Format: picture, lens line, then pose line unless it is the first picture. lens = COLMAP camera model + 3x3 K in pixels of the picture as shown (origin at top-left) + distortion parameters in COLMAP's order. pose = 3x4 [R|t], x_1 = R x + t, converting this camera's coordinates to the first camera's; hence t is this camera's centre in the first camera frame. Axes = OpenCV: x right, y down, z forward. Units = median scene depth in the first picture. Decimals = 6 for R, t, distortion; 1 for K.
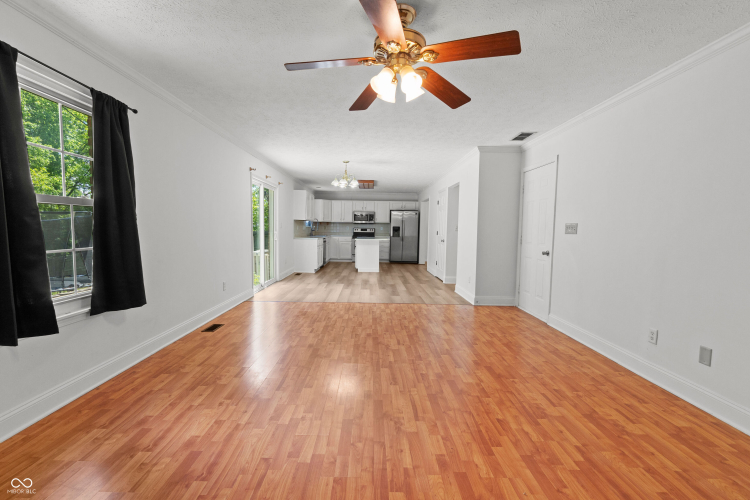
lens RADIAL K [[329.0, 0, 371.6], [0, 329.0, 248.7], [0, 0, 1]] dist [-0.002753, 0.000358]
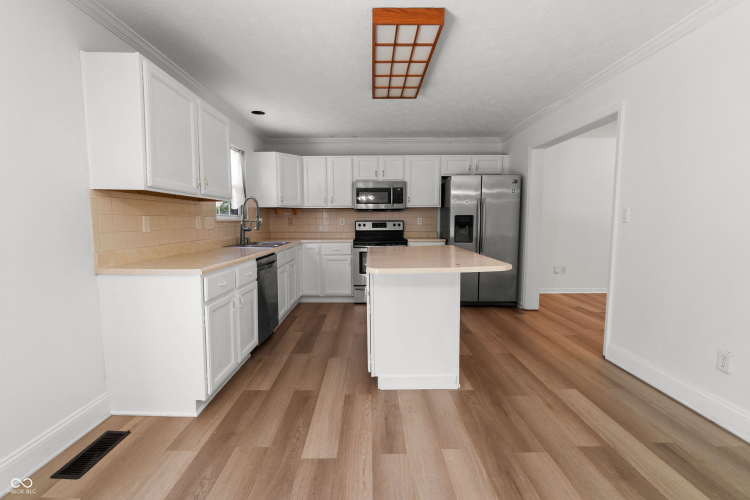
lens RADIAL K [[329.0, 0, 372.9], [0, 329.0, 250.0], [0, 0, 1]] dist [-0.002753, 0.000358]
pose [[0.999816, -0.019053, 0.002247, -0.003005], [0.018991, 0.999509, 0.024923, -0.003105], [-0.002721, -0.024876, 0.999687, 0.050178]]
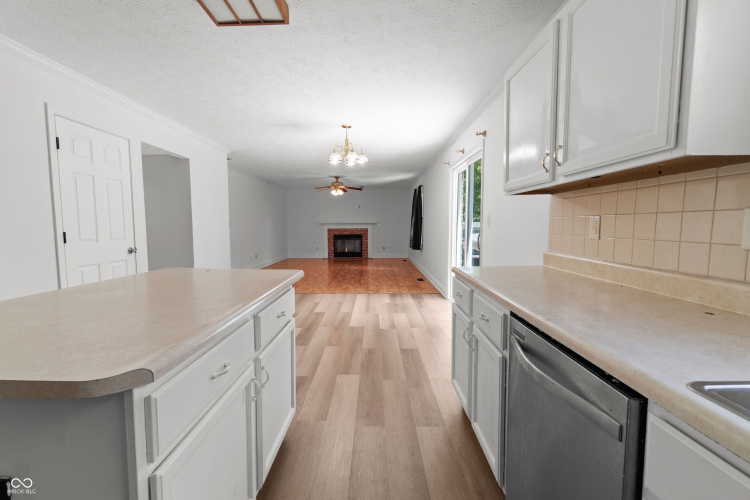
lens RADIAL K [[329.0, 0, 376.9], [0, 329.0, 251.2], [0, 0, 1]] dist [-0.002753, 0.000358]
pose [[-0.999924, -0.011810, 0.003638, -0.843606], [-0.011148, 0.989085, 0.146925, -0.461167], [-0.005333, 0.146873, -0.989141, 6.751177]]
